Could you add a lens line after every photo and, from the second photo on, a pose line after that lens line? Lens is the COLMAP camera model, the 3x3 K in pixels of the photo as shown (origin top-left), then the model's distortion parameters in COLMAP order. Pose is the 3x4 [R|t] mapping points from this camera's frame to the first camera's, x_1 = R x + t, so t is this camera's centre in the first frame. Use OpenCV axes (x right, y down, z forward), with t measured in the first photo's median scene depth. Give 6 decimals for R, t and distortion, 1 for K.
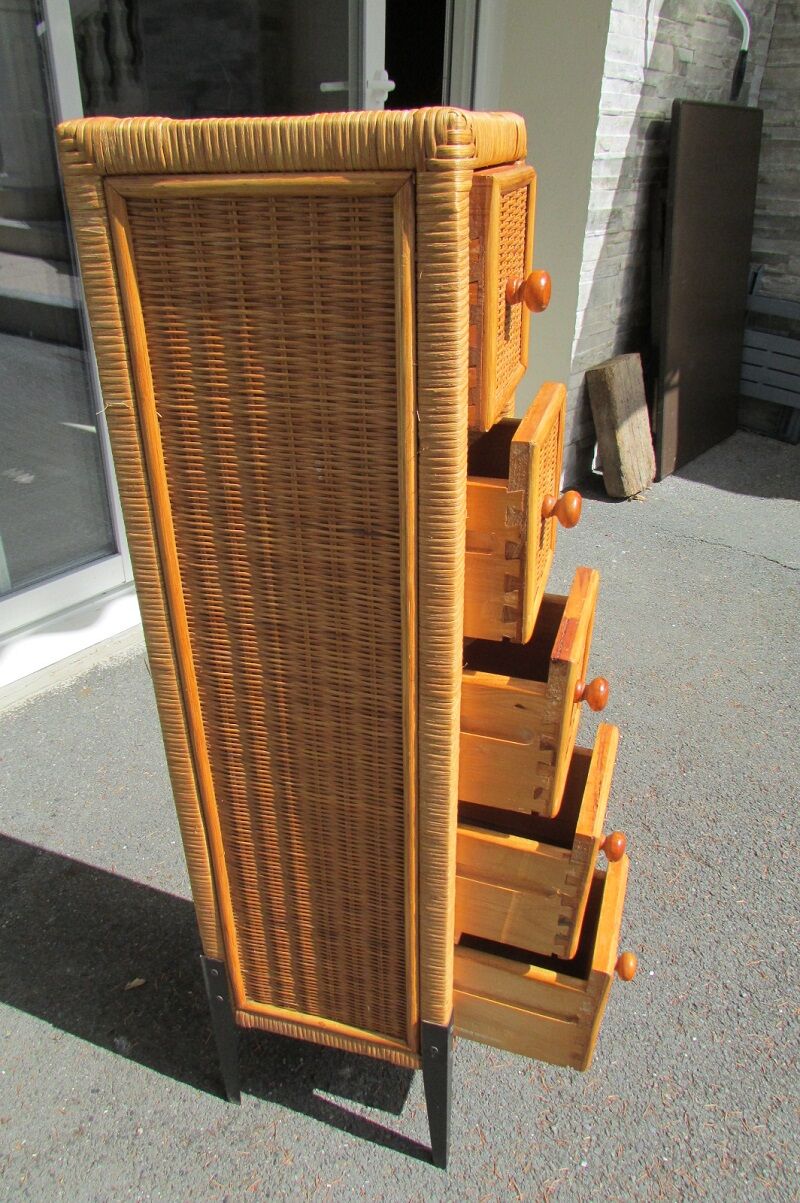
lens RADIAL K [[859.9, 0, 400.0], [0, 859.9, 601.5], [0, 0, 1]] dist [-0.036242, 0.007651]
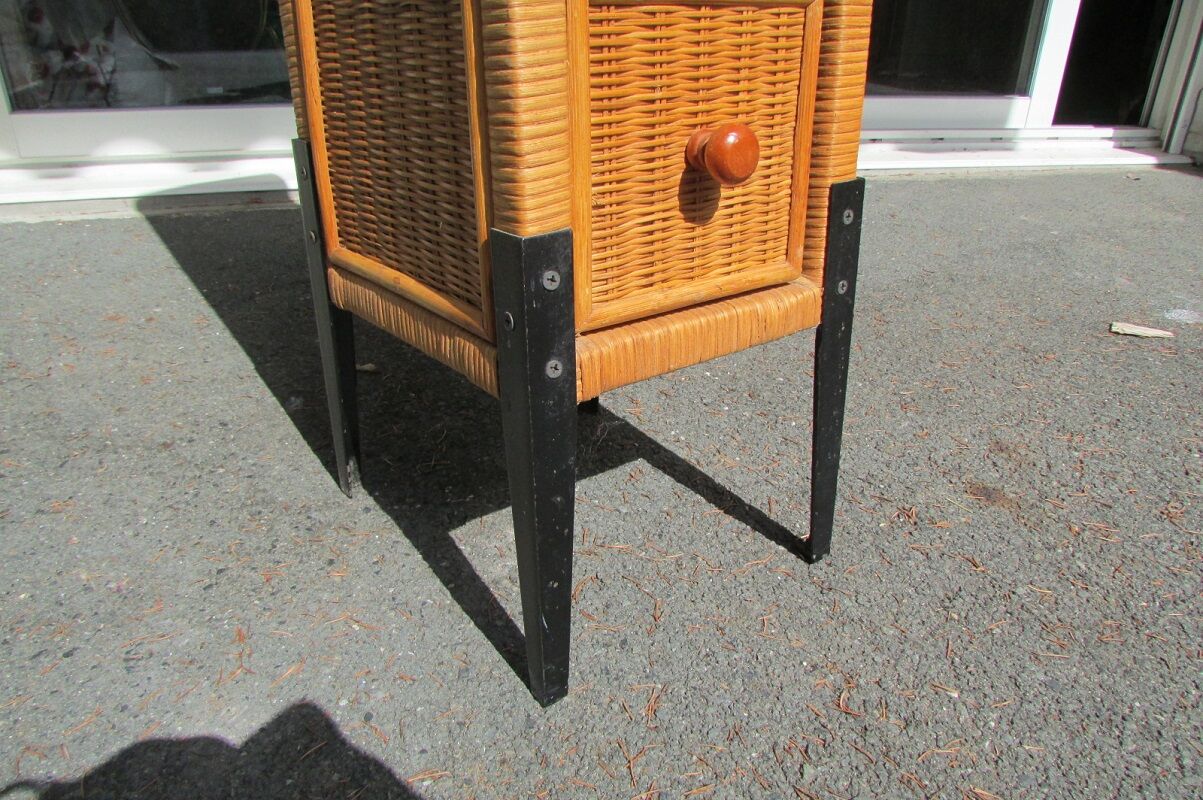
lens RADIAL K [[859.9, 0, 651.4], [0, 859.9, 418.7], [0, 0, 1]] dist [-0.036242, 0.007651]
pose [[0.825112, 0.241609, -0.510700, 0.306144], [-0.281778, 0.959479, -0.001331, 0.494953], [0.489684, 0.145002, 0.859758, 0.588335]]
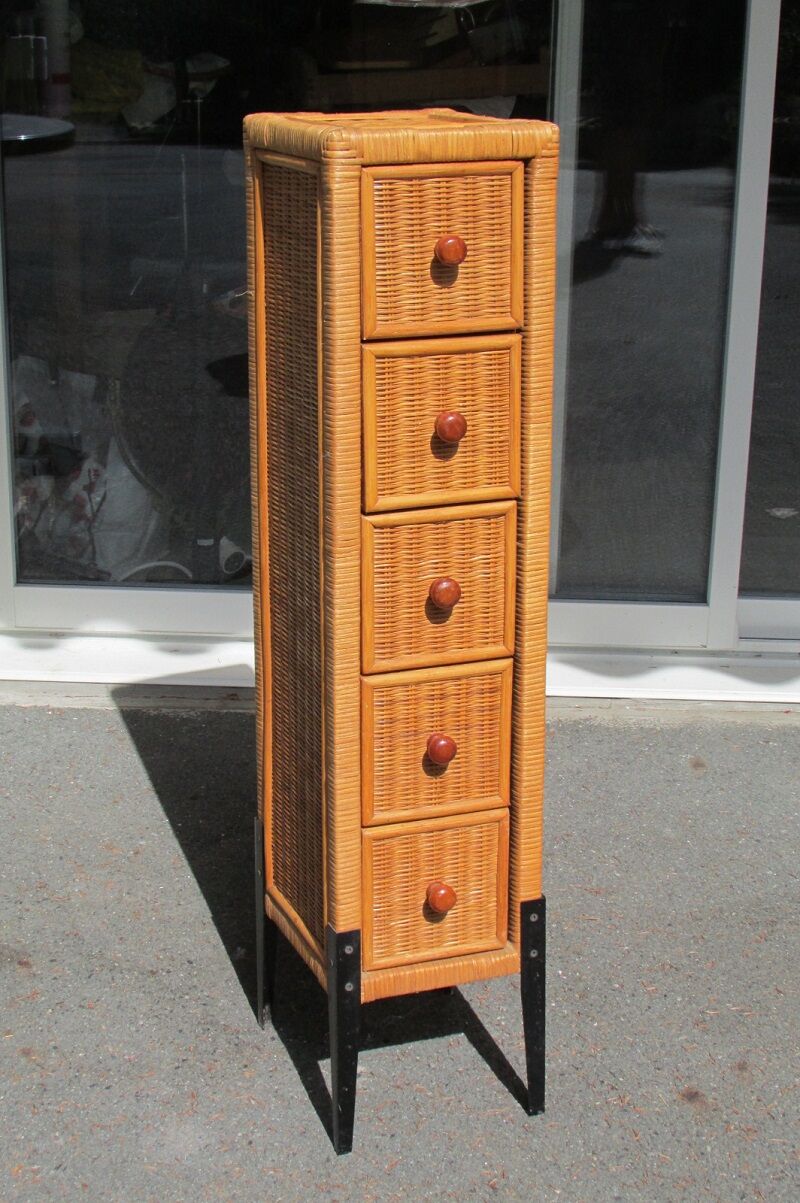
lens RADIAL K [[2183.5, 0, 400.0], [0, 2183.5, 601.5], [0, 0, 1]] dist [-0.199402, -0.159897]
pose [[0.582436, 0.240410, -0.776512, 1.752563], [-0.393468, 0.919278, -0.010517, 0.116421], [0.711302, 0.311658, 0.630014, -0.605485]]
